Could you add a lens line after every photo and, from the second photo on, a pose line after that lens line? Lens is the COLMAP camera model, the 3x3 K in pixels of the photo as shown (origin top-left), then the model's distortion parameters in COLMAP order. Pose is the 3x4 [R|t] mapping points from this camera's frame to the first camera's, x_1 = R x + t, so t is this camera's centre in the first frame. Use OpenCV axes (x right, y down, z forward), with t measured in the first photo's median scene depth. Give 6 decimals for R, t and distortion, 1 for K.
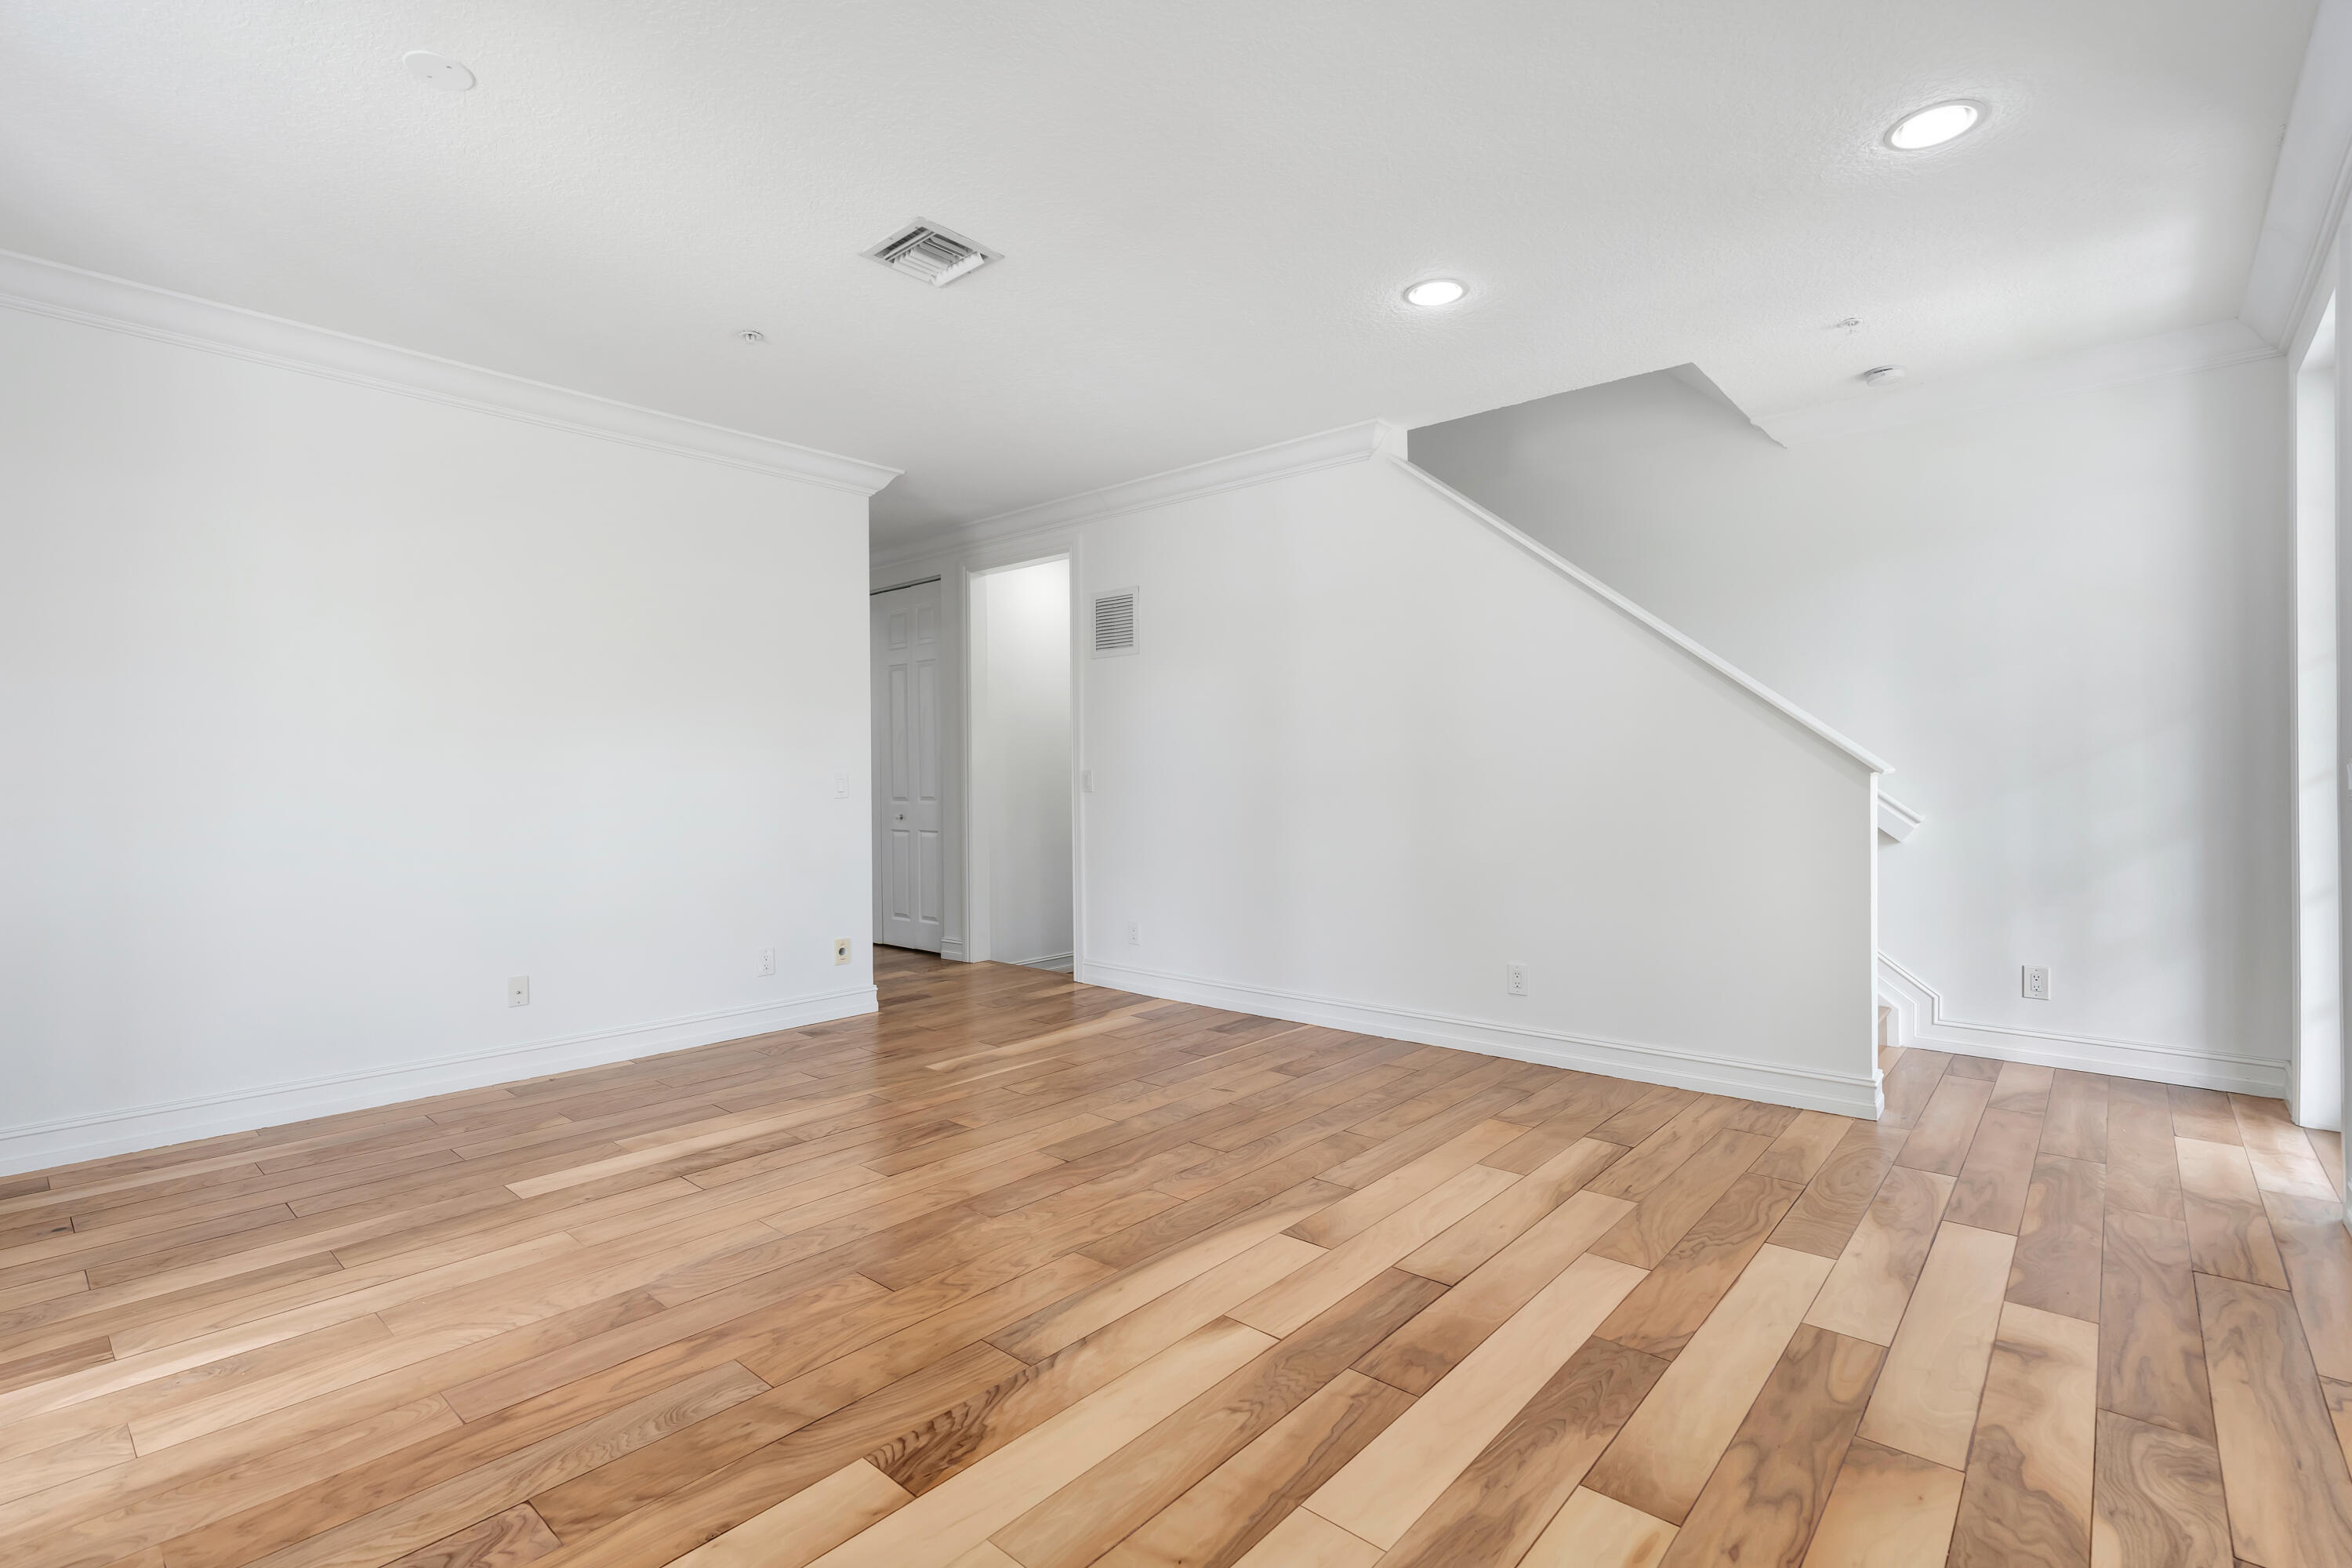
lens RADIAL K [[1081.4, 0, 1168.8], [0, 1081.4, 778.4], [0, 0, 1]] dist [-0.001334, 0.001127]
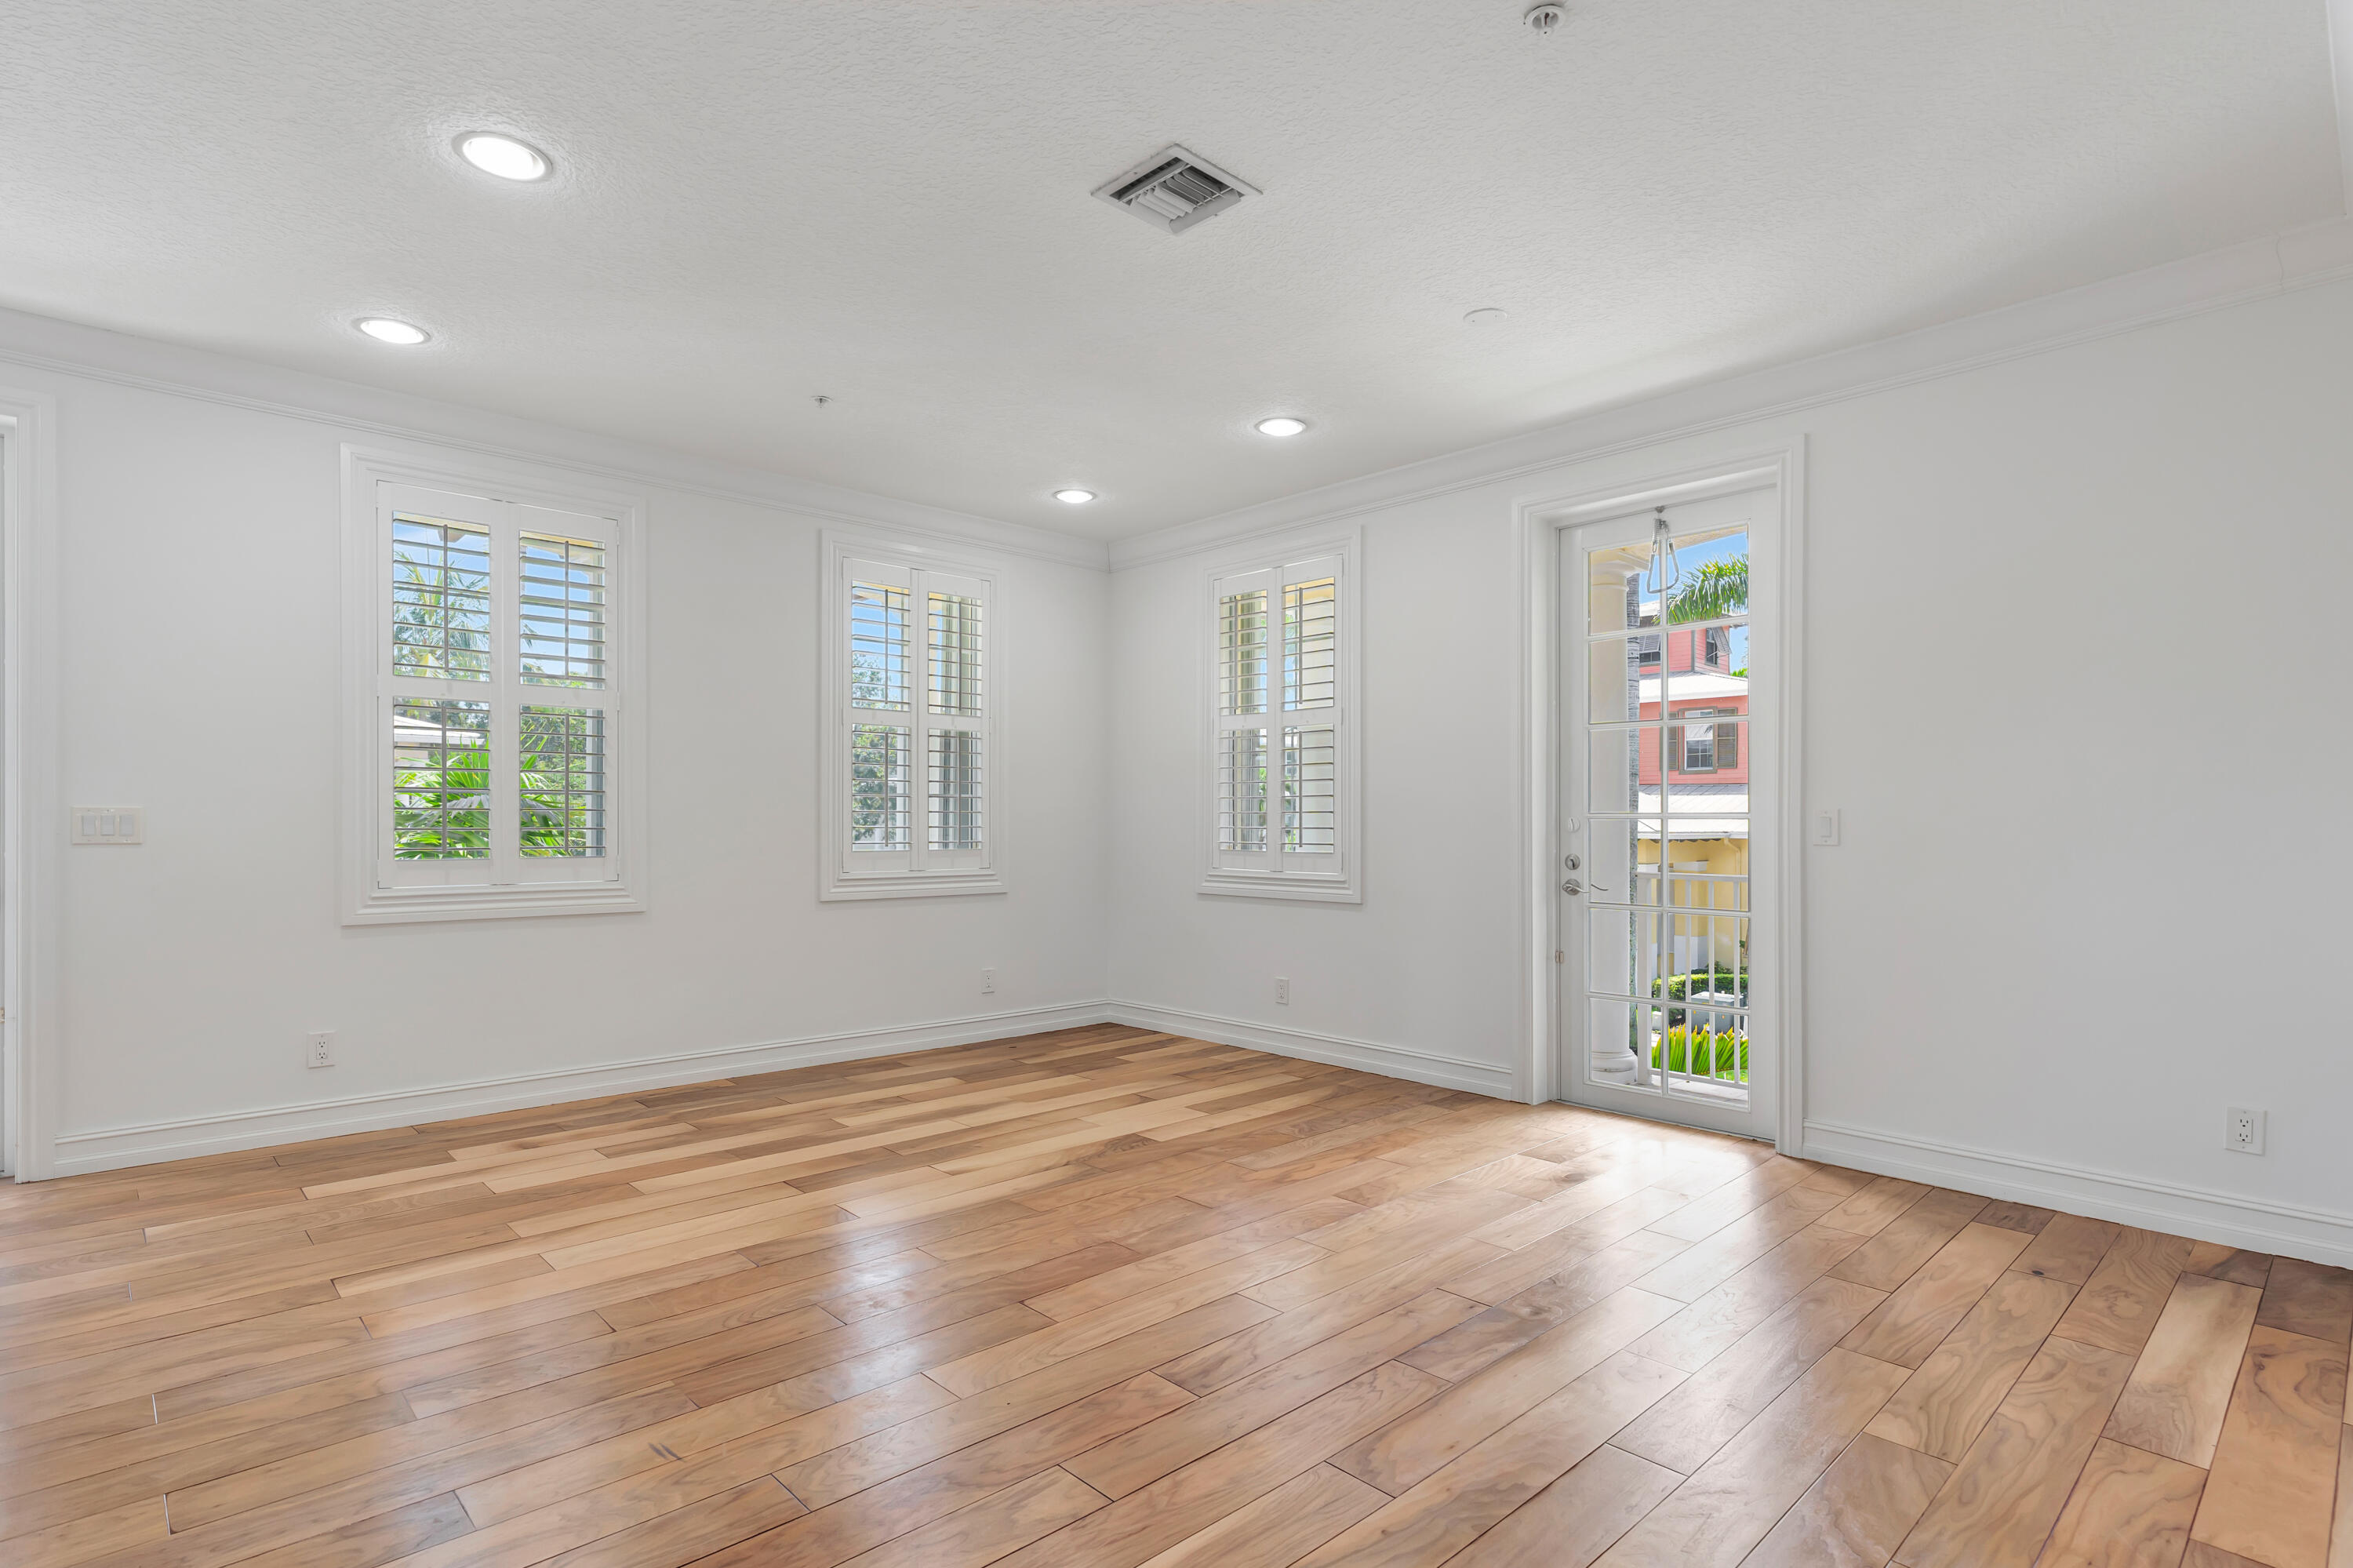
lens RADIAL K [[1081.9, 0, 1169.3], [0, 1081.9, 778.4], [0, 0, 1]] dist [-0.001334, 0.001127]
pose [[-0.996733, 0.007751, 0.080394, -0.376083], [0.004491, 0.999163, -0.040647, 0.000478], [-0.080642, -0.040153, -0.995934, 2.501172]]
